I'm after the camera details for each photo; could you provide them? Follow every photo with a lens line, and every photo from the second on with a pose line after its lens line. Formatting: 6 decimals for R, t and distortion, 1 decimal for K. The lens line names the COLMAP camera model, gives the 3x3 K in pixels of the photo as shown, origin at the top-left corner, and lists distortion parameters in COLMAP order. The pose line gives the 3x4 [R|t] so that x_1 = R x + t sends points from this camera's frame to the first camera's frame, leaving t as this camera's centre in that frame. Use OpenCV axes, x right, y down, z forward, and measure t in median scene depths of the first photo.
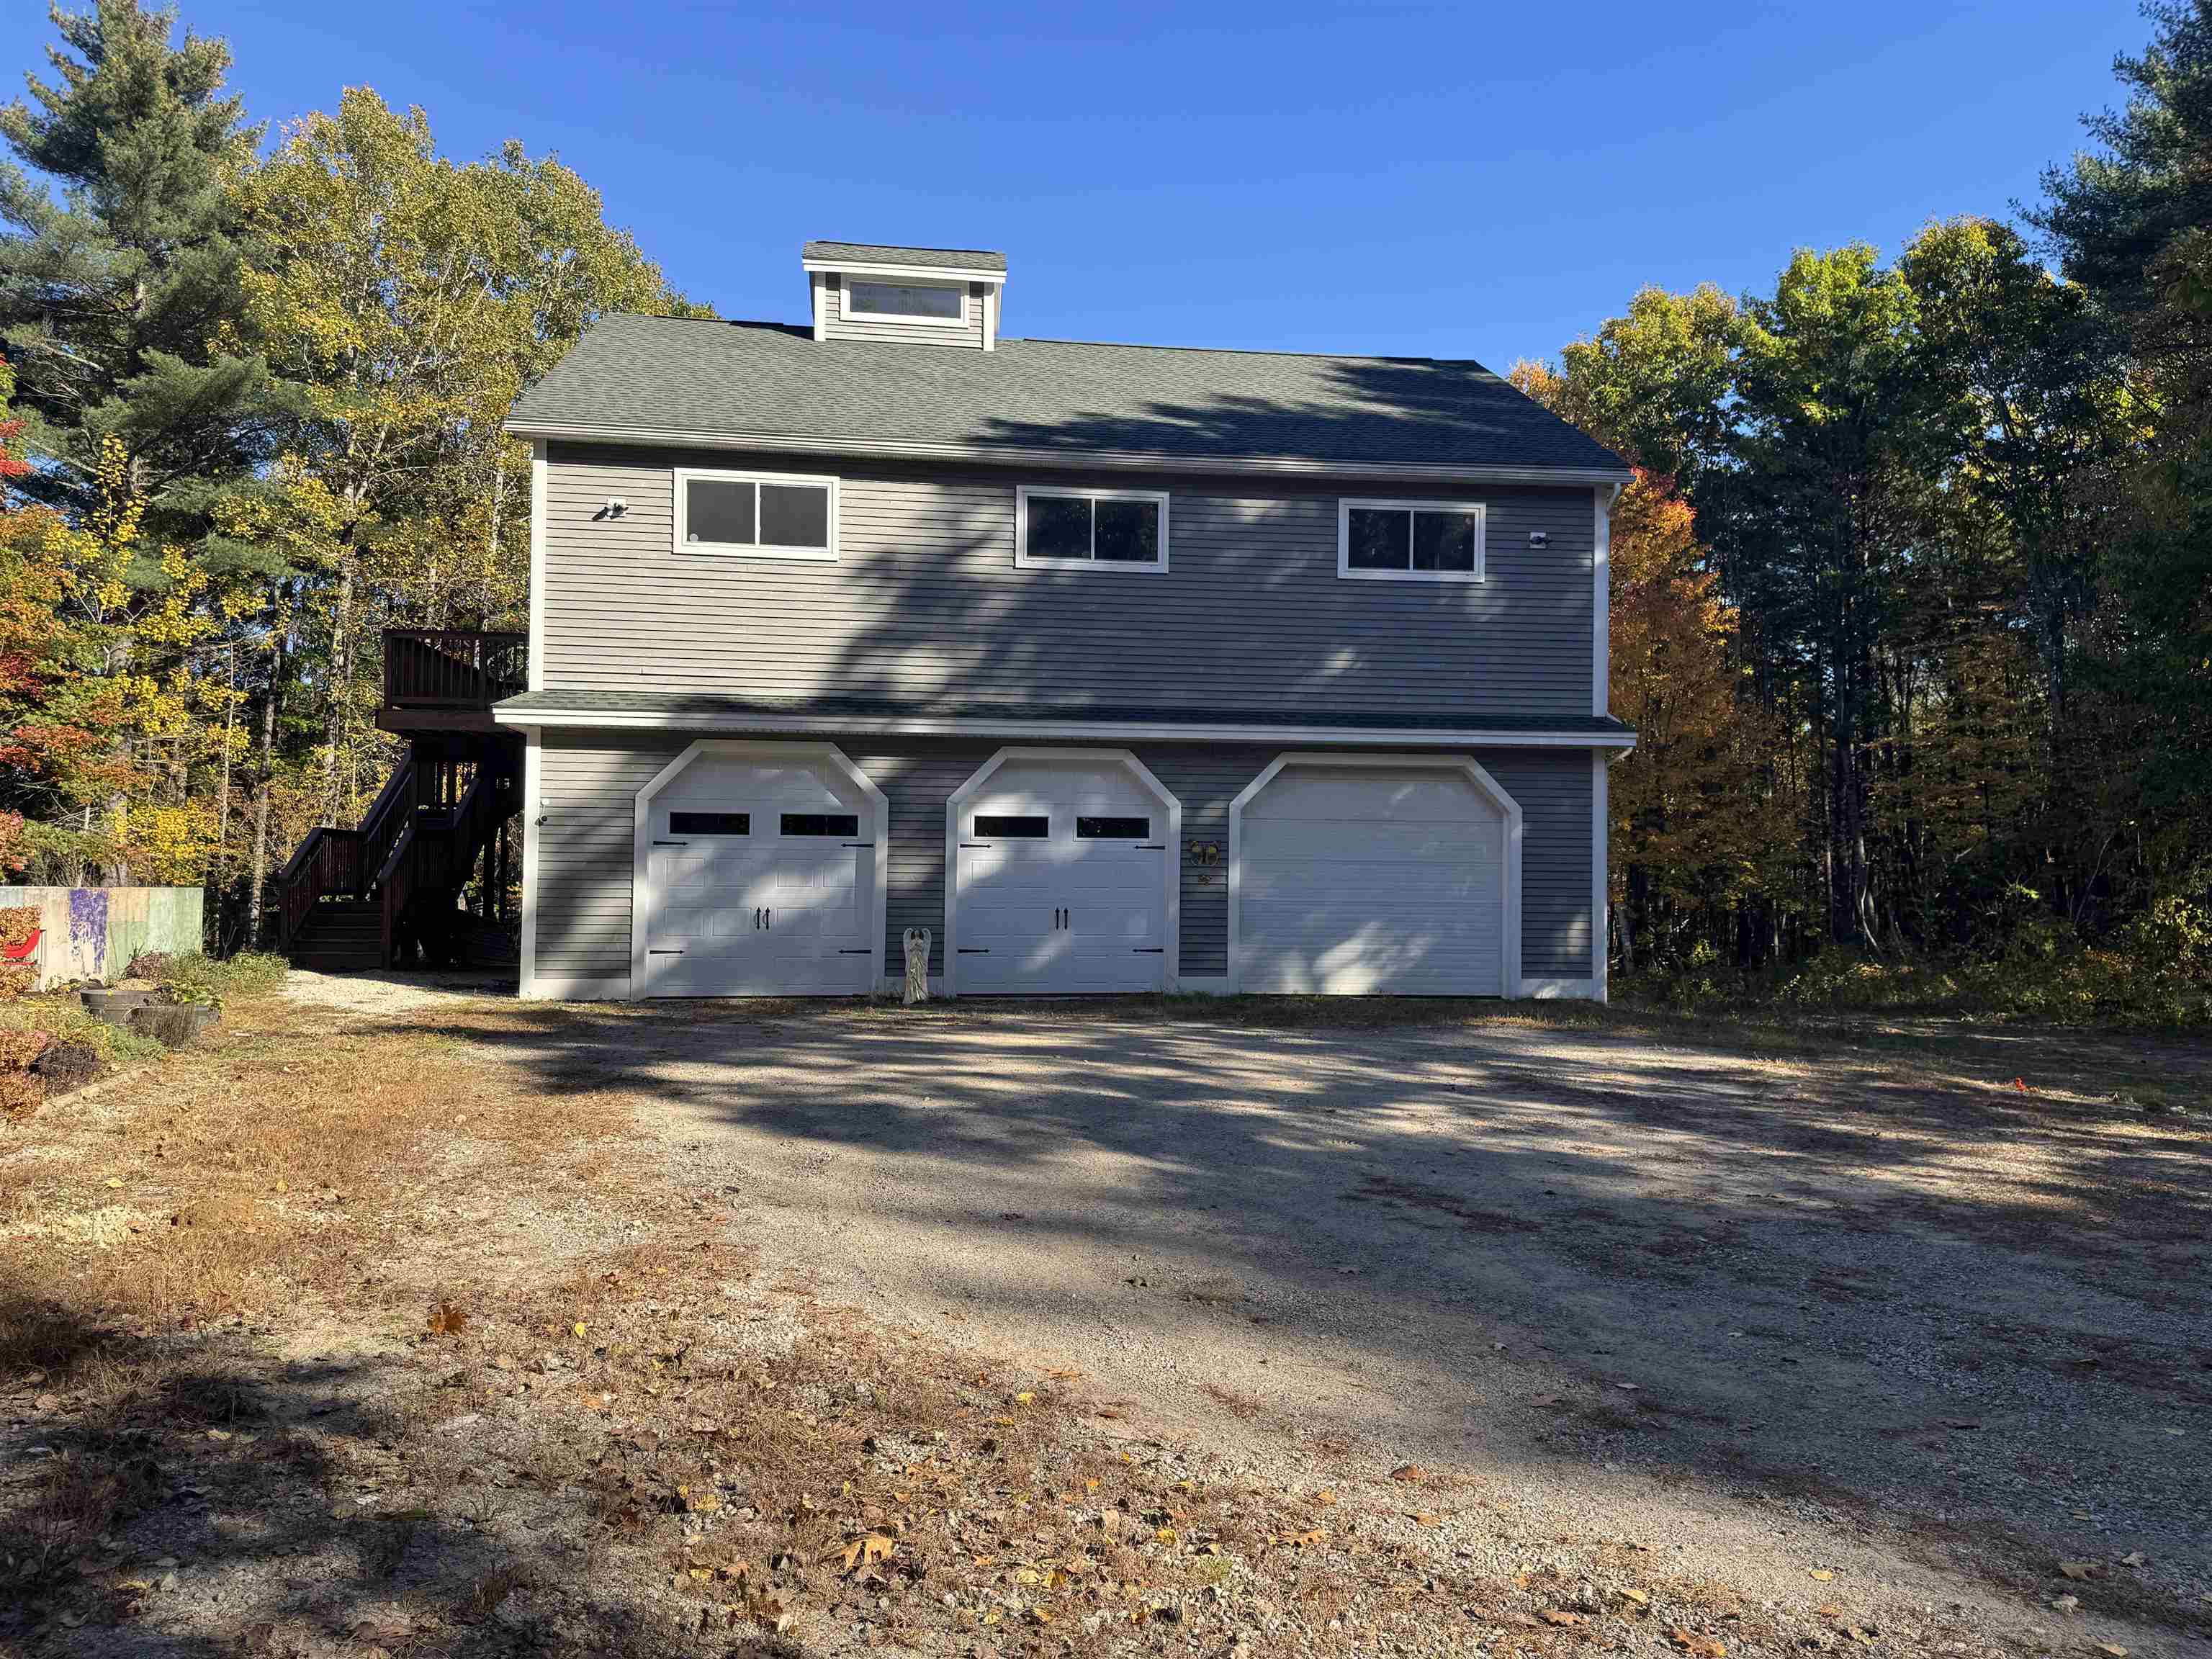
lens RADIAL K [[1544.2, 0, 1065.4], [0, 1544.2, 833.3], [0, 0, 1]] dist [0.135319, -0.202596]
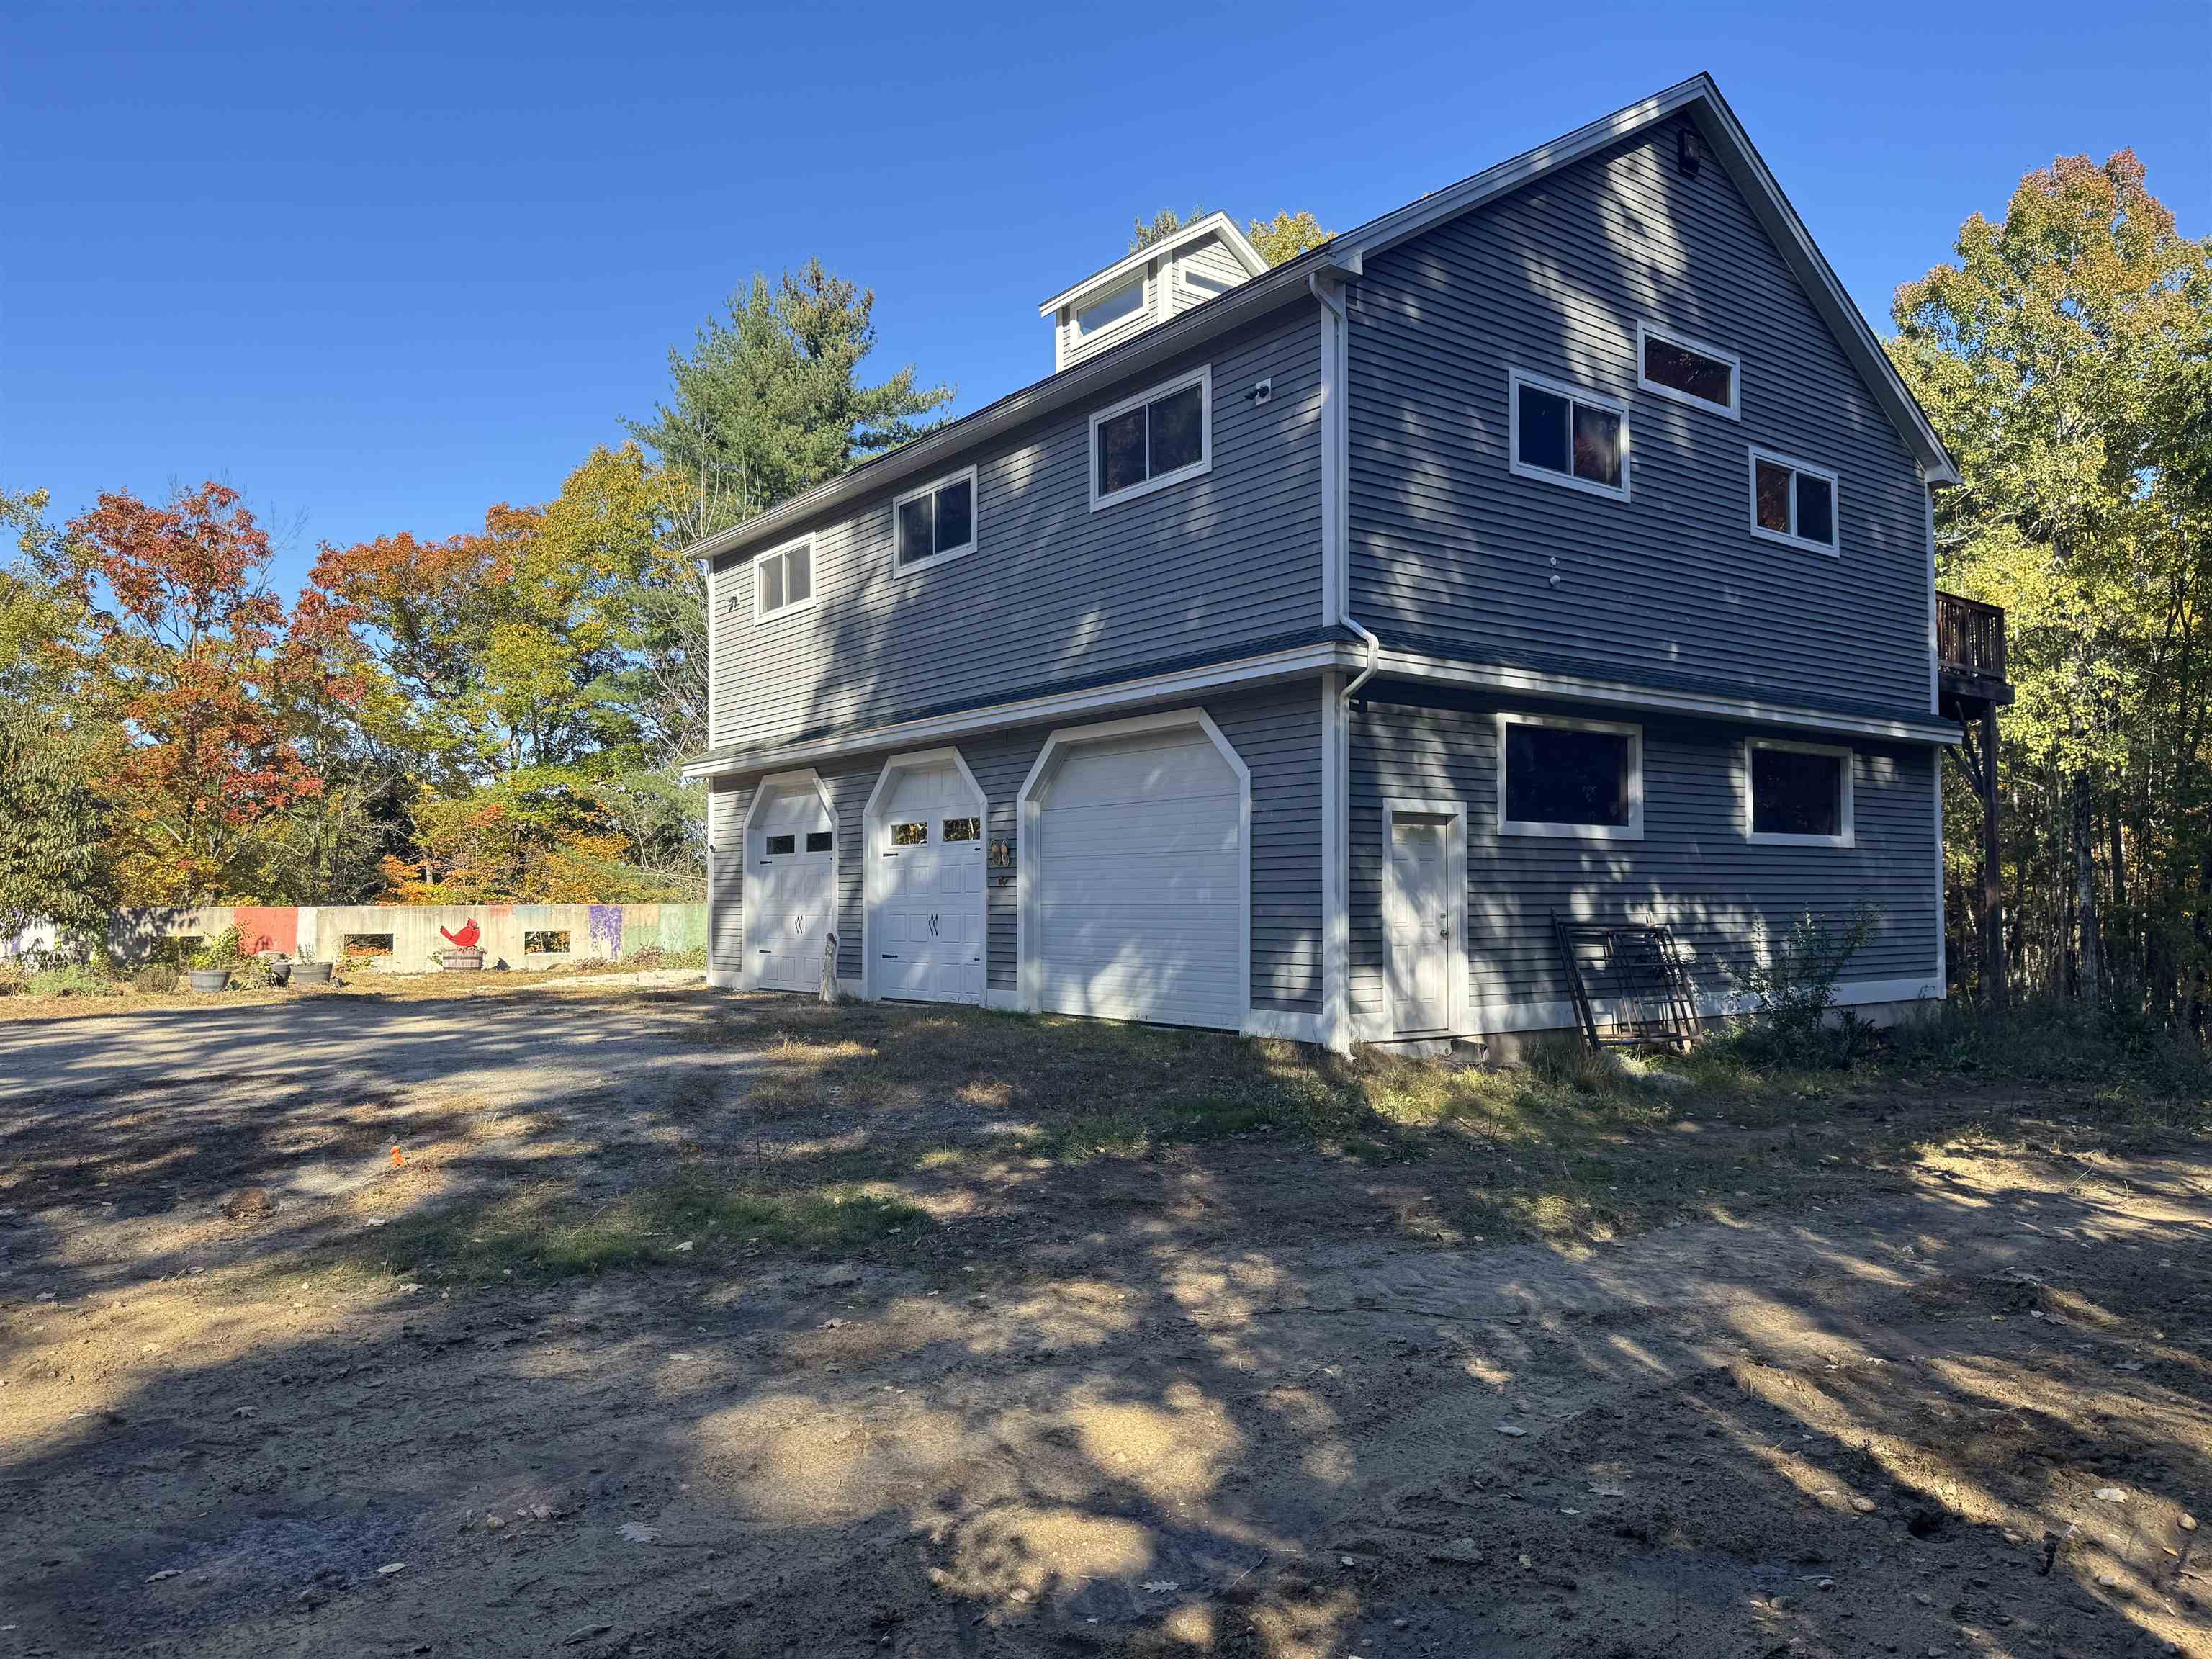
lens RADIAL K [[1544.2, 0, 1065.4], [0, 1544.2, 833.3], [0, 0, 1]] dist [0.135319, -0.202596]
pose [[0.489474, -0.052218, -0.870453, 0.875247], [0.034152, 0.998588, -0.040700, 0.038901], [0.871349, -0.009806, 0.490566, 0.581780]]
